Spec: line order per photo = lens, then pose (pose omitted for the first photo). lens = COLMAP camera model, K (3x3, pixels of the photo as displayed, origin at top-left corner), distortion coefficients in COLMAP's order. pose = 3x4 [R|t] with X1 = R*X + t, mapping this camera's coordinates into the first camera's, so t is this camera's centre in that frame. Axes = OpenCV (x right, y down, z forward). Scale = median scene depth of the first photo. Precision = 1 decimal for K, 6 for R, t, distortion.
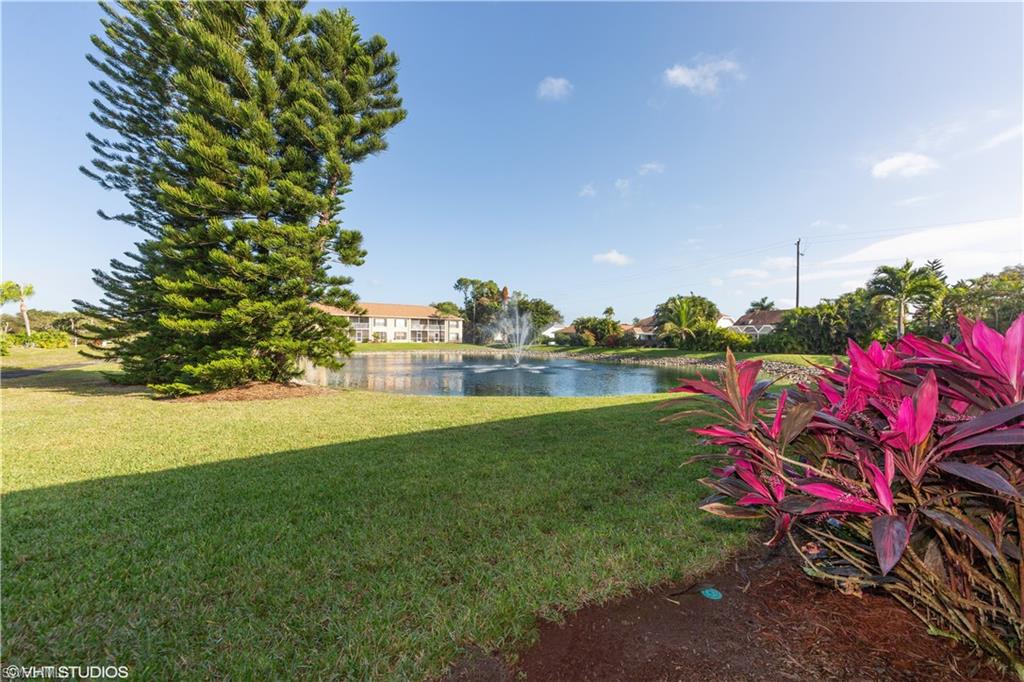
lens RADIAL K [[398.7, 0, 512.5], [0, 398.7, 338.3], [0, 0, 1]] dist [0.002073, 0.000242]
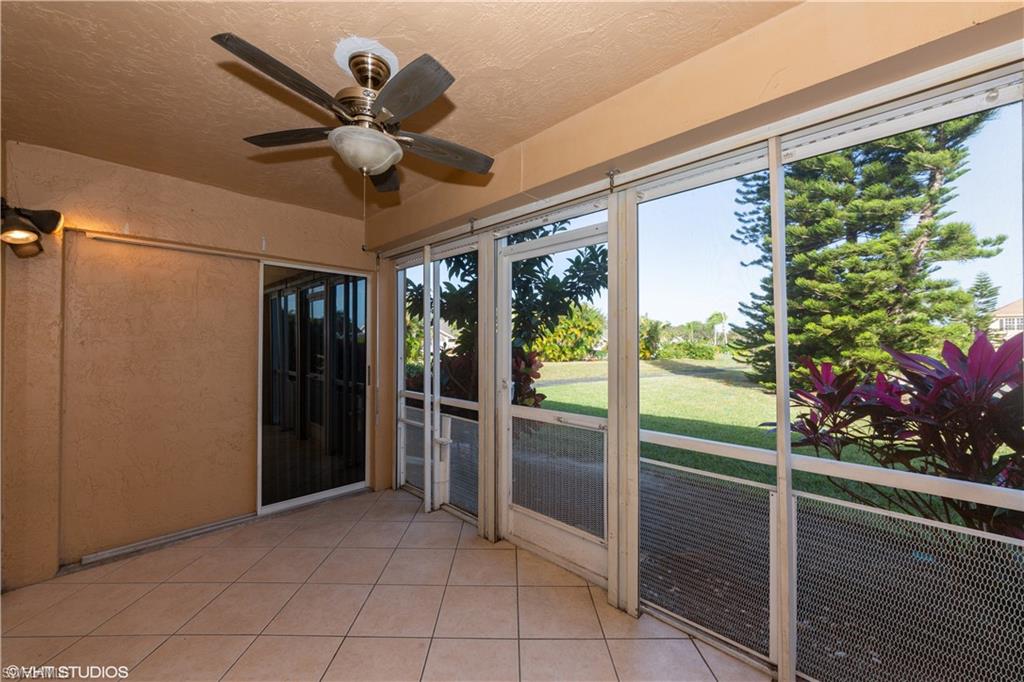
lens RADIAL K [[398.7, 0, 512.1], [0, 398.7, 343.3], [0, 0, 1]] dist [0.002073, 0.000242]
pose [[0.173013, -0.011899, -0.984848, 0.255825], [-0.001154, 0.999924, -0.012284, -0.001075], [0.984919, 0.003262, 0.172986, -0.077547]]
